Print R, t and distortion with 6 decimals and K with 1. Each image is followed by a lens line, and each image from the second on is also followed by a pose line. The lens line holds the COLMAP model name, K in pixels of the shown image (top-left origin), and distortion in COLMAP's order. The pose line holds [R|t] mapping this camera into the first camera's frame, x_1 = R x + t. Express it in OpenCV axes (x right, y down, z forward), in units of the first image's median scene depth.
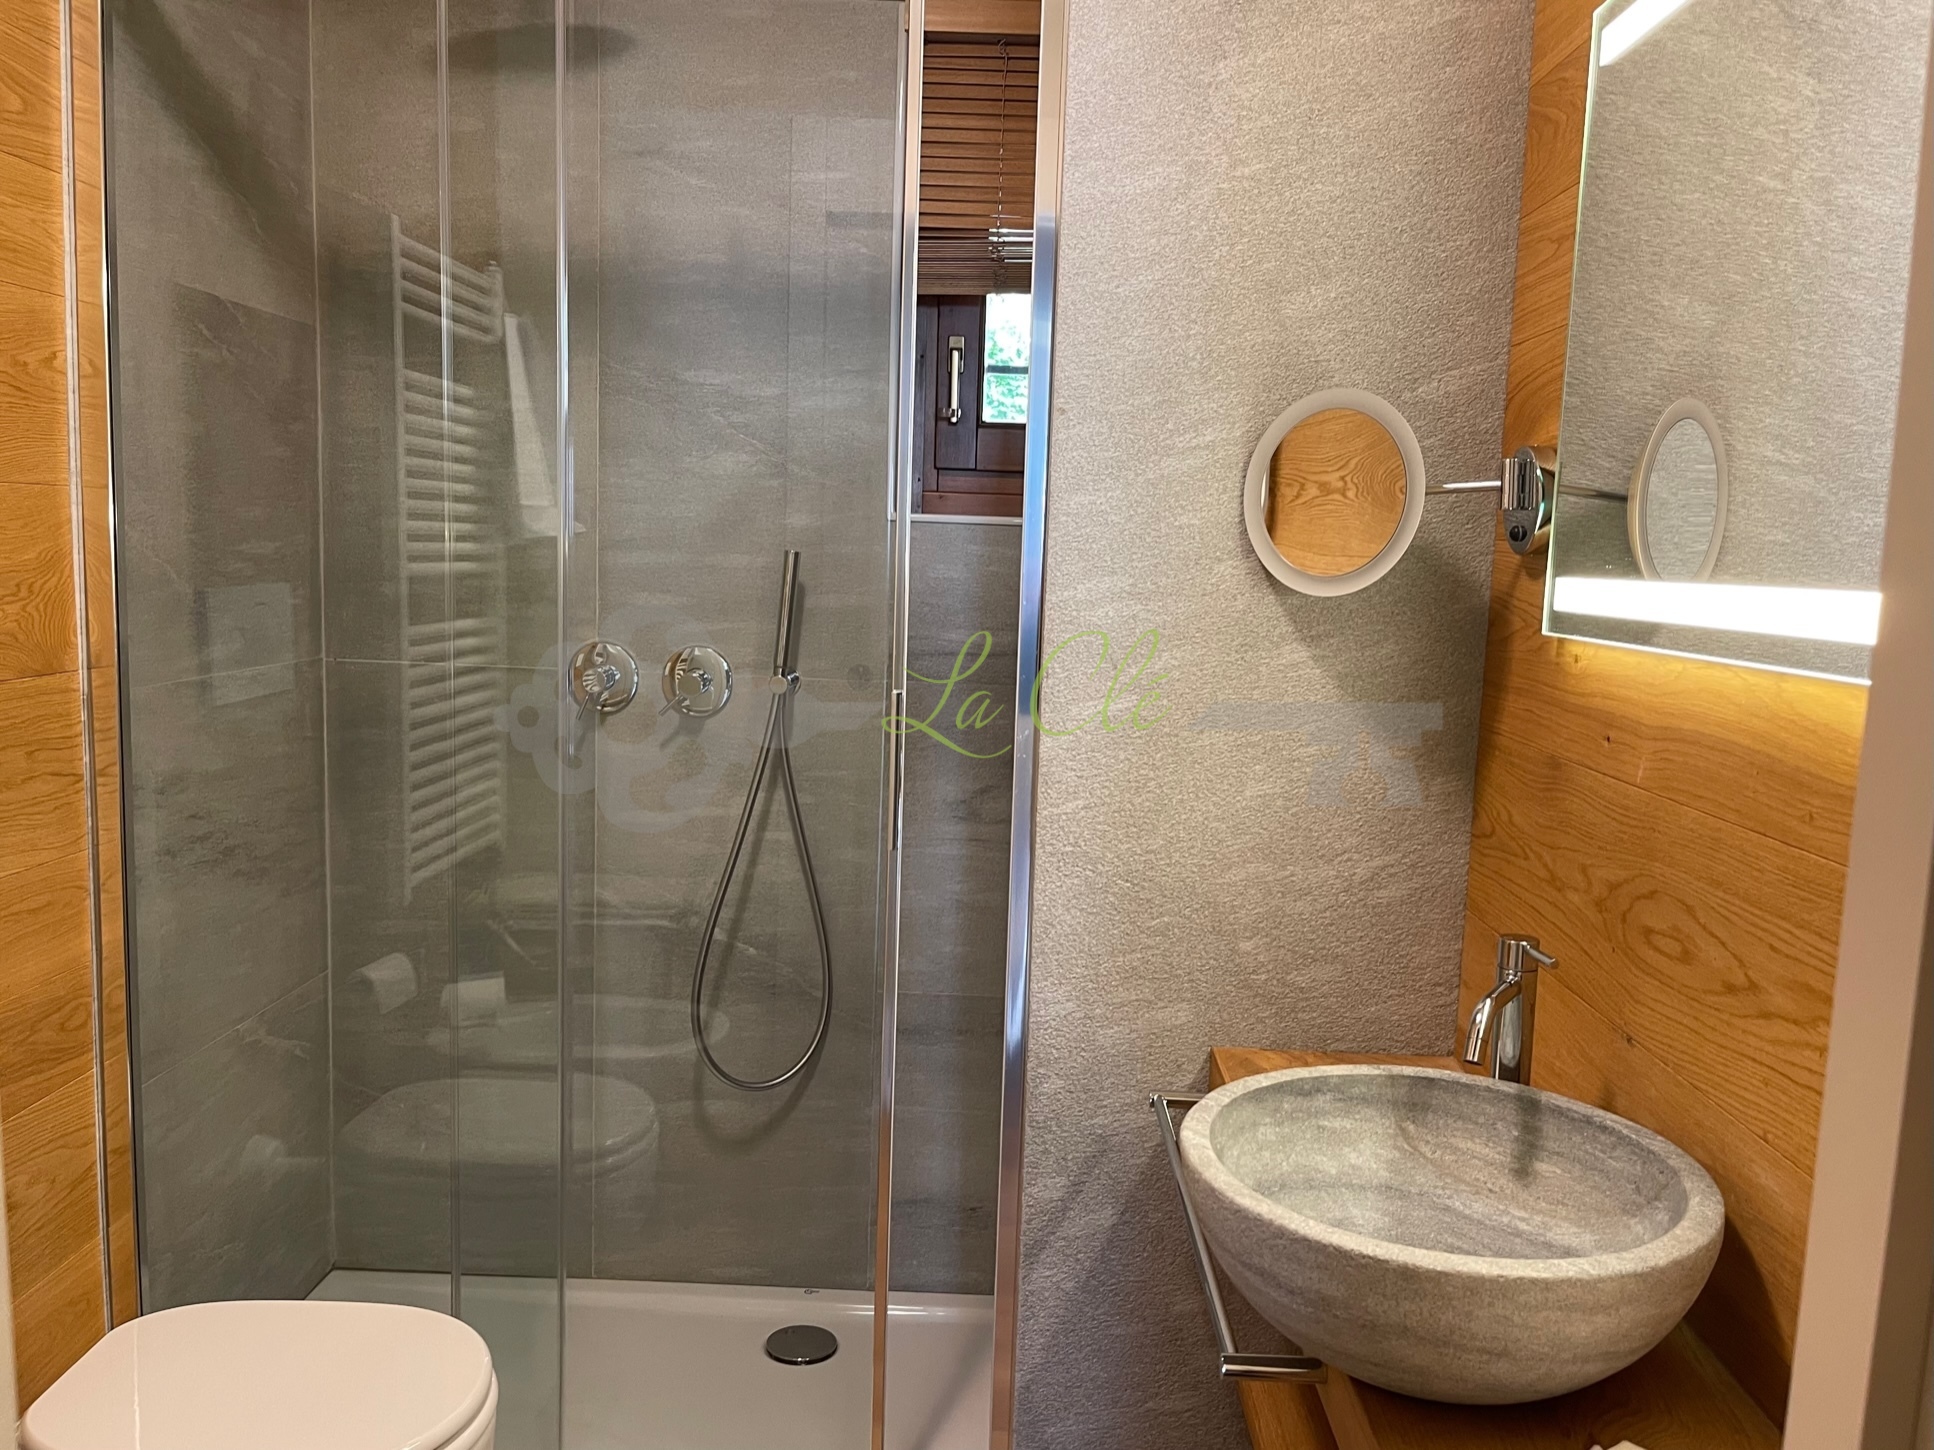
lens RADIAL K [[1491.3, 0, 948.9], [0, 1491.3, 727.3], [0, 0, 1]] dist [0.069600, -0.094938]
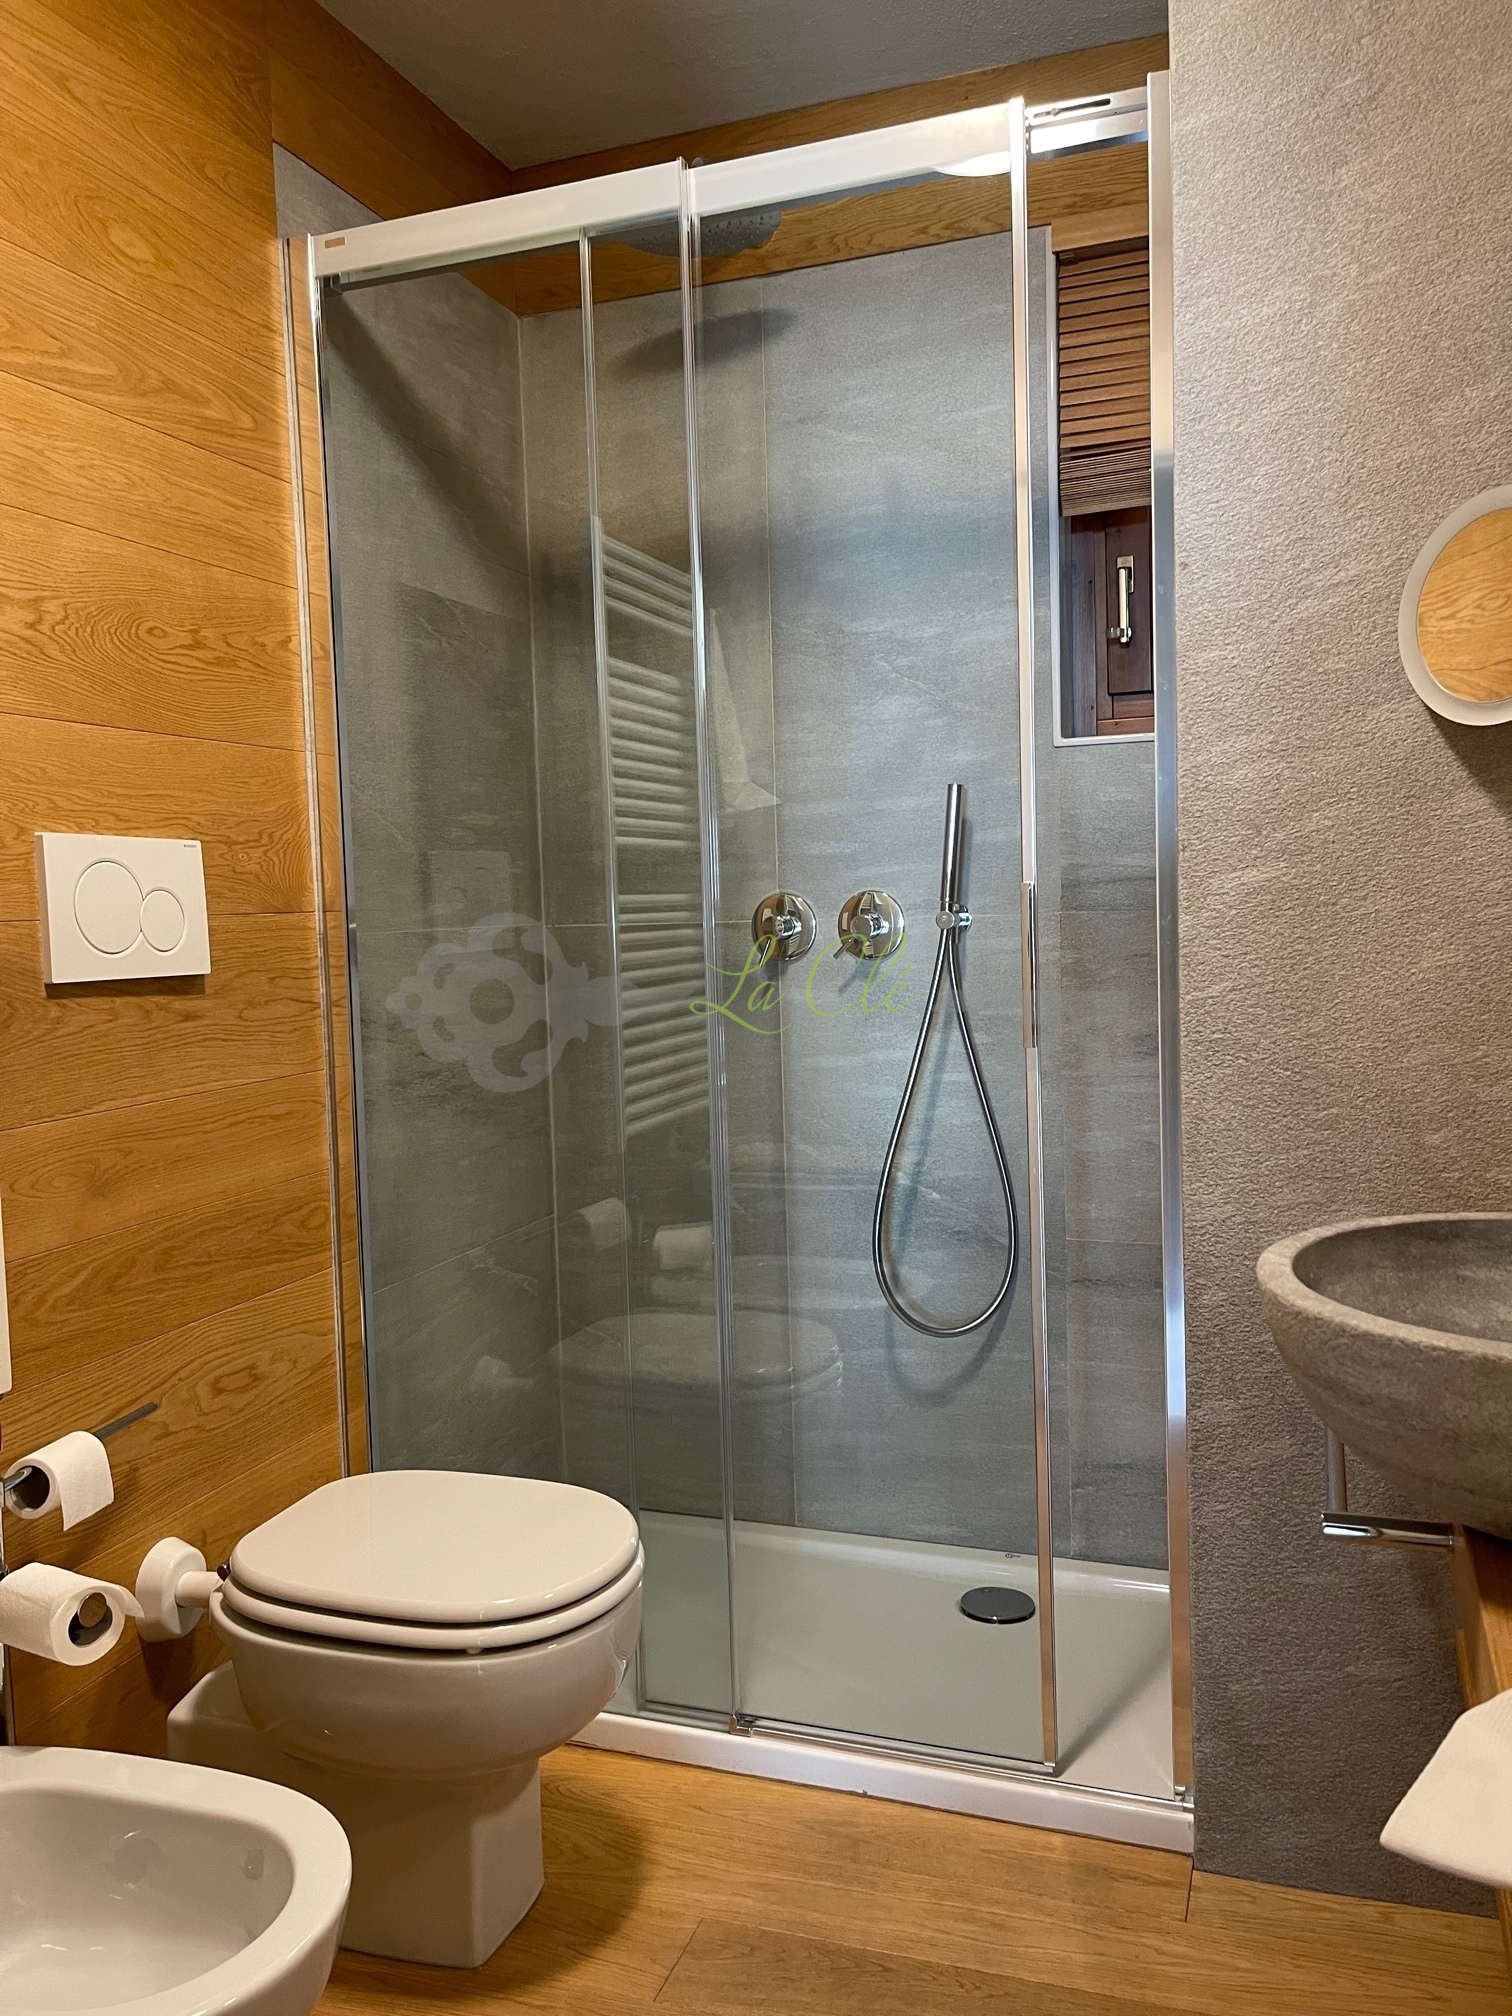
lens RADIAL K [[1489.2, 0, 764.1], [0, 1489.2, 999.8], [0, 0, 1]] dist [0.045214, -0.036146]
pose [[0.948356, -0.040795, -0.314574, 0.089239], [0.022345, 0.997824, -0.062037, 0.092652], [0.316421, 0.051804, 0.947203, 0.029169]]
